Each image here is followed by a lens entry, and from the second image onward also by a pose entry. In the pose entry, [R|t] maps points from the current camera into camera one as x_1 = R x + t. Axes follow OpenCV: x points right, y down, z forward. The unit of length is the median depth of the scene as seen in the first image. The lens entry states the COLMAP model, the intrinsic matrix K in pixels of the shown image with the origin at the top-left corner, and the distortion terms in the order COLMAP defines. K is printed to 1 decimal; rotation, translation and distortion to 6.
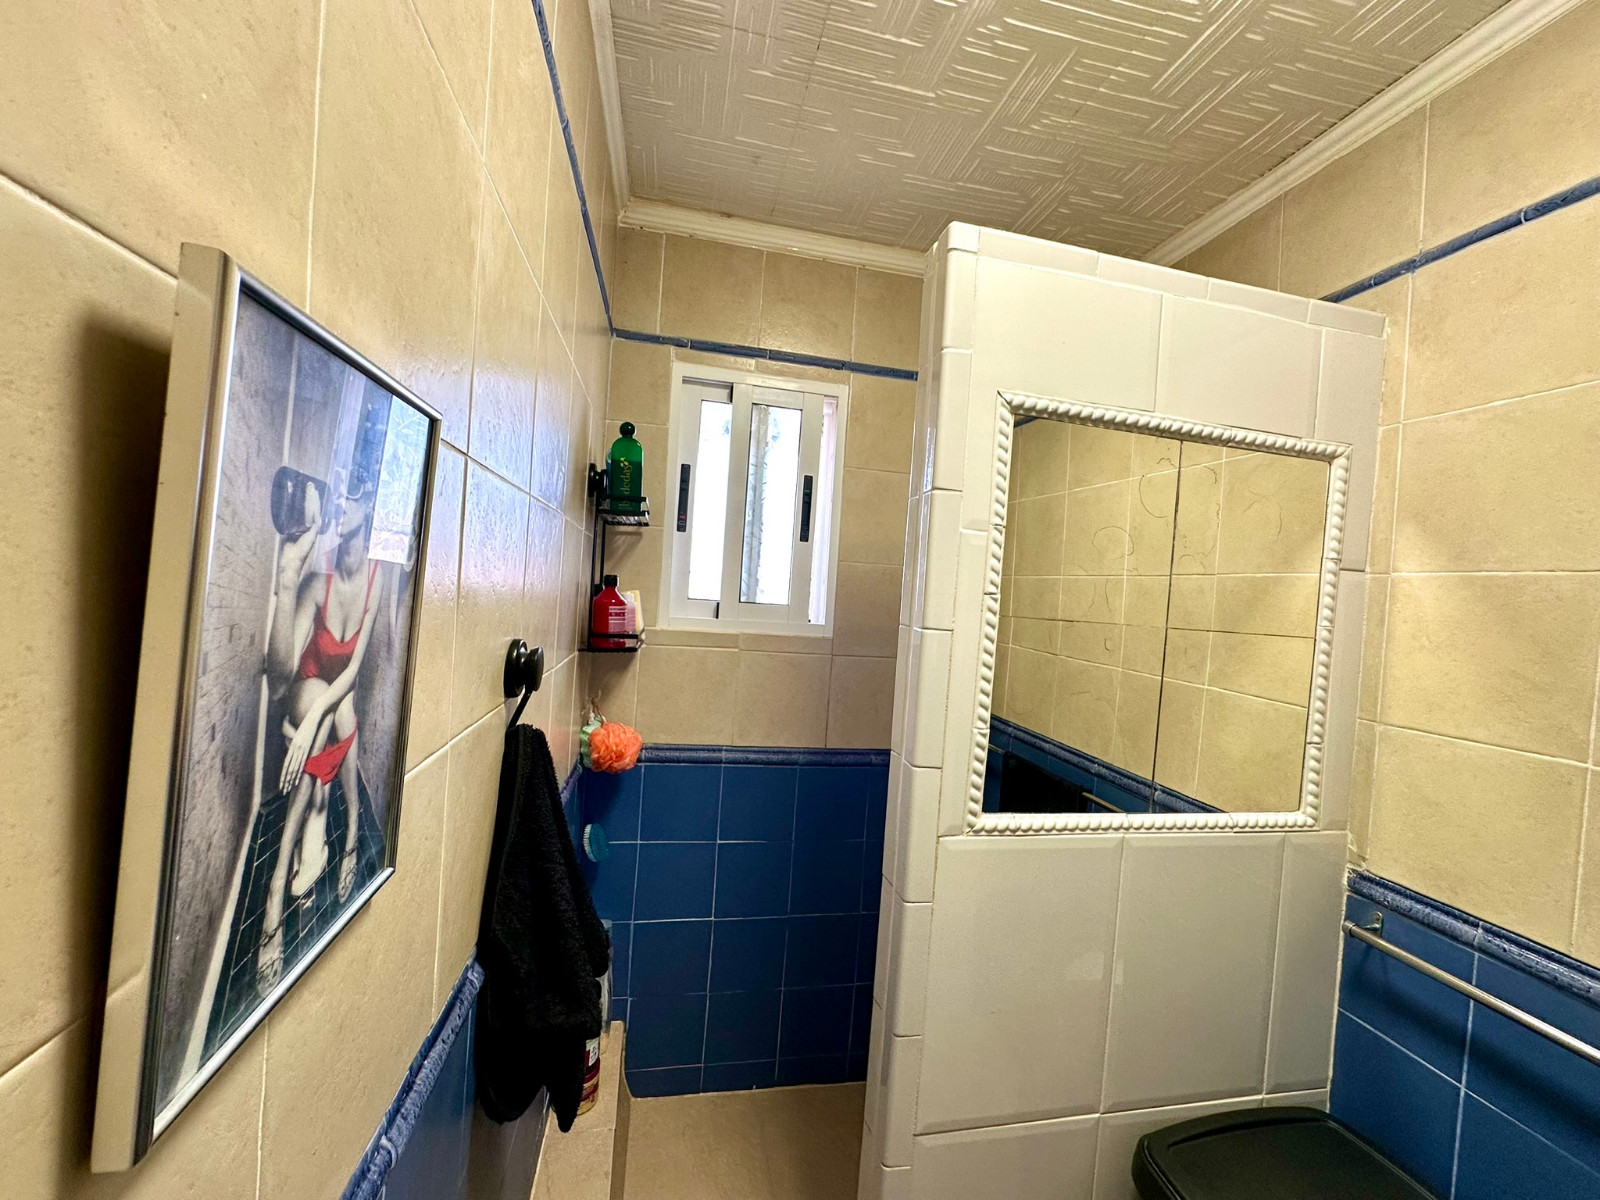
lens RADIAL K [[640.9, 0, 798.9], [0, 640.9, 601.6], [0, 0, 1]] dist [-0.005882, 0.000676]
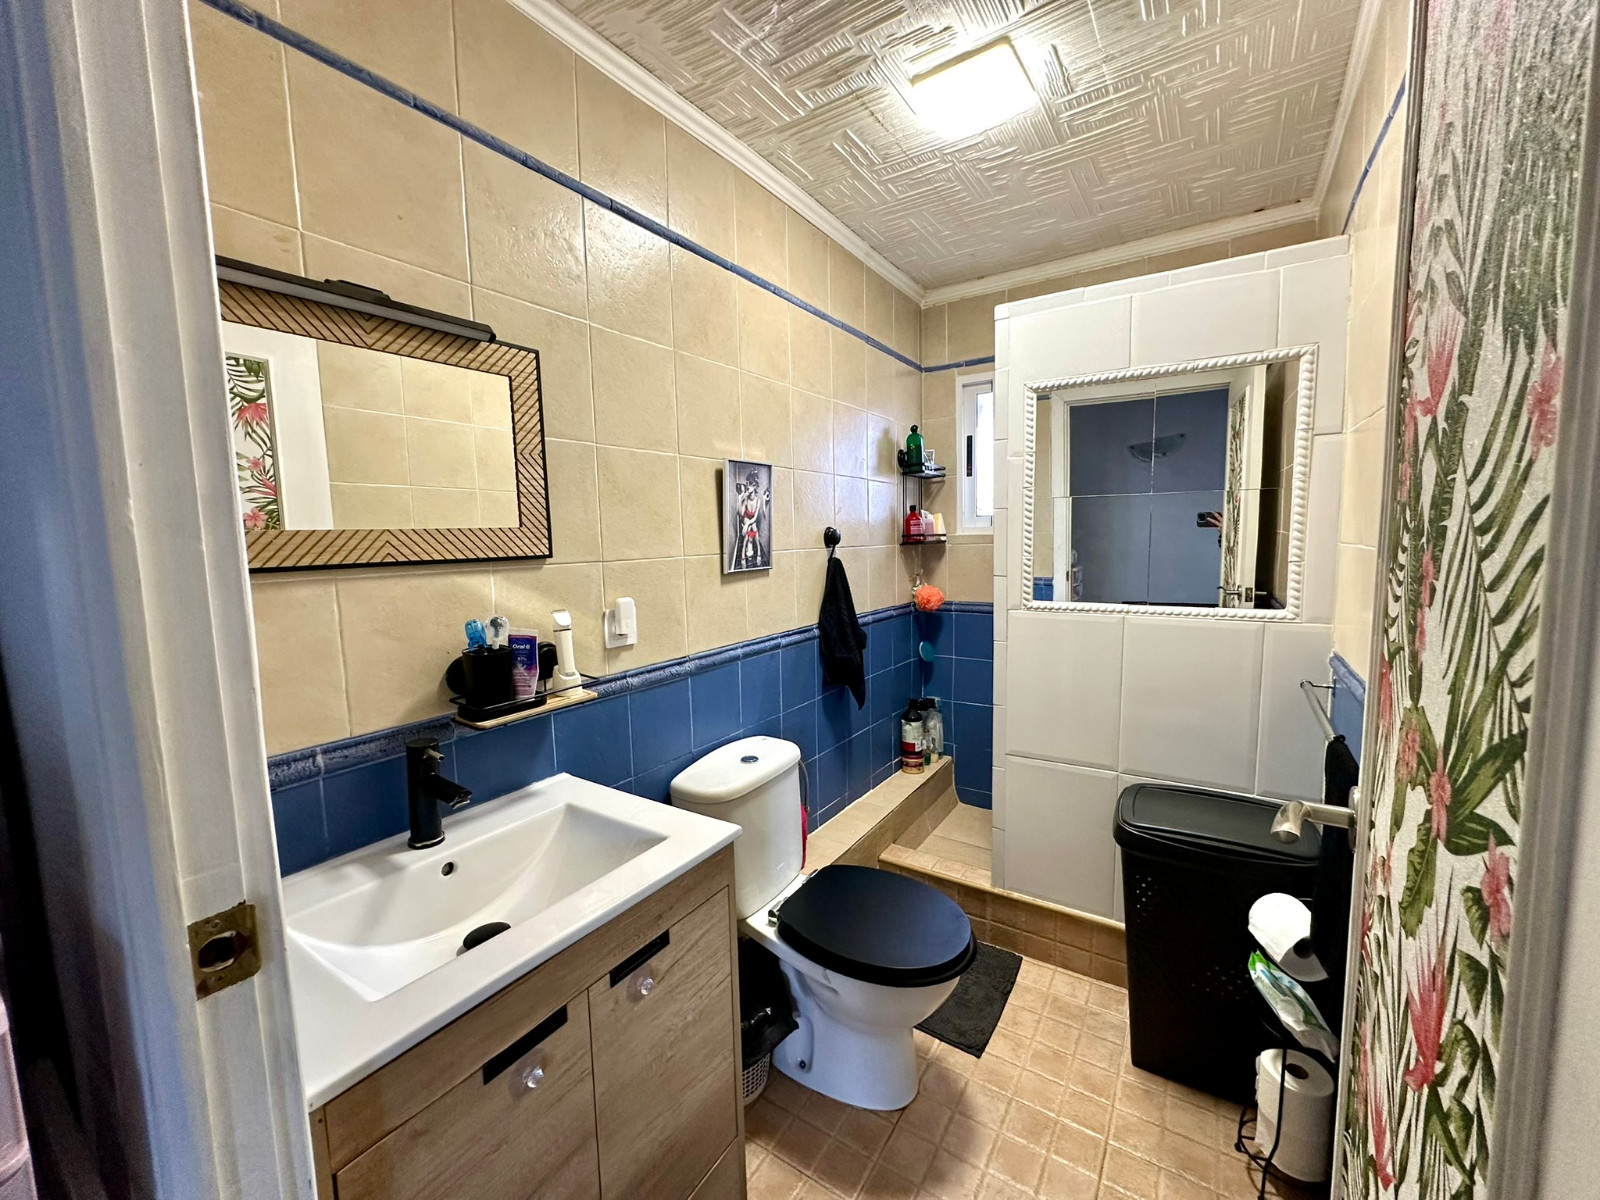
lens RADIAL K [[640.9, 0, 795.7], [0, 640.9, 601.2], [0, 0, 1]] dist [-0.005882, 0.000676]
pose [[0.703198, -0.012766, -0.710879, 1.181312], [0.058327, 0.997505, 0.039784, 0.213982], [0.708597, -0.069439, 0.702188, -0.907545]]
